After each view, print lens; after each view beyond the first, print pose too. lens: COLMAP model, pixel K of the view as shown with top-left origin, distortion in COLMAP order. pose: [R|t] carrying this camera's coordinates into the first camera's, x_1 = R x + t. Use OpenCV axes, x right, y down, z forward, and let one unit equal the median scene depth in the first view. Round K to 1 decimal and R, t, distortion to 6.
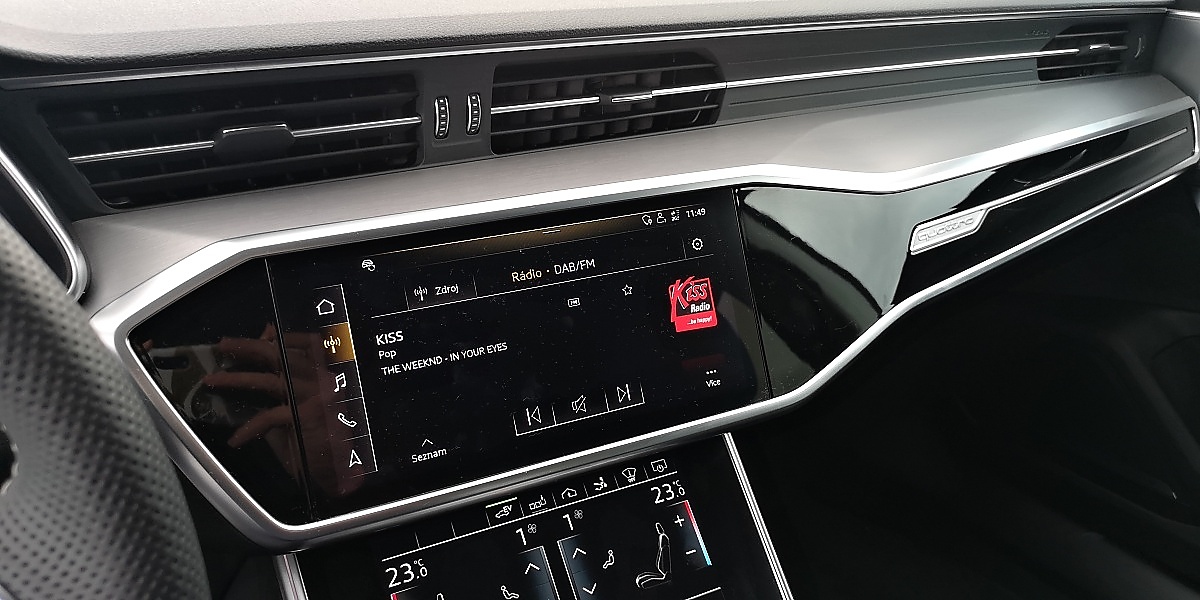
lens RADIAL K [[883.2, 0, 600.0], [0, 883.2, 300.0], [0, 0, 1]] dist [0.000868, -0.001256]
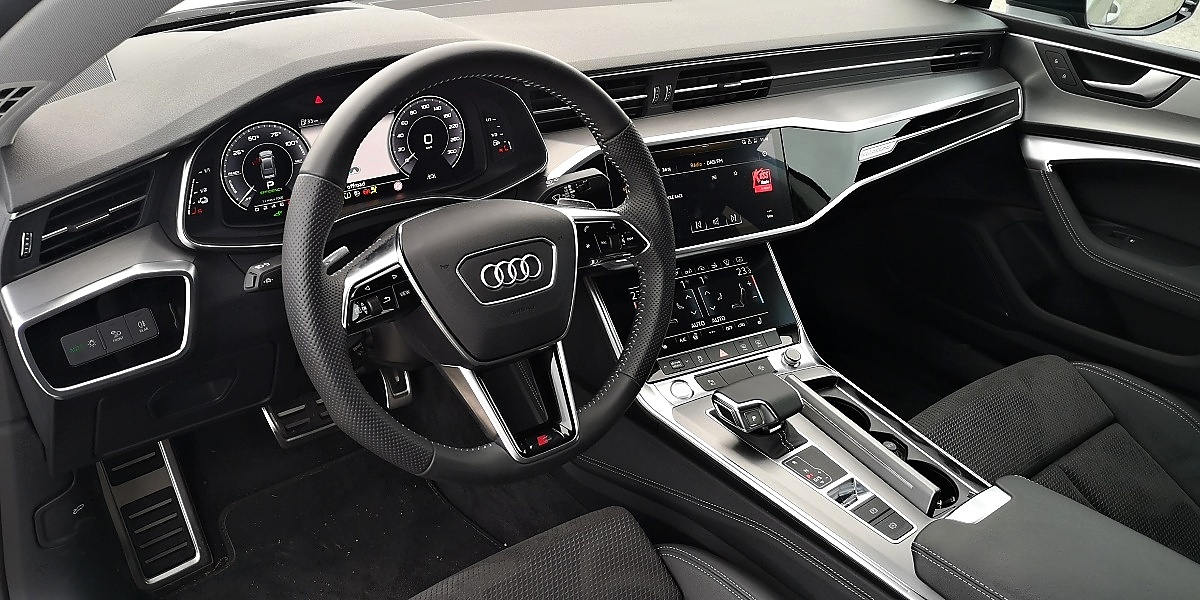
lens RADIAL K [[883.2, 0, 600.0], [0, 883.2, 300.0], [0, 0, 1]] dist [0.000868, -0.001256]
pose [[0.998811, 0.009944, 0.047720, -0.384770], [-0.013241, 0.997509, 0.069283, 0.147239], [-0.046913, -0.069832, 0.996455, -1.161661]]
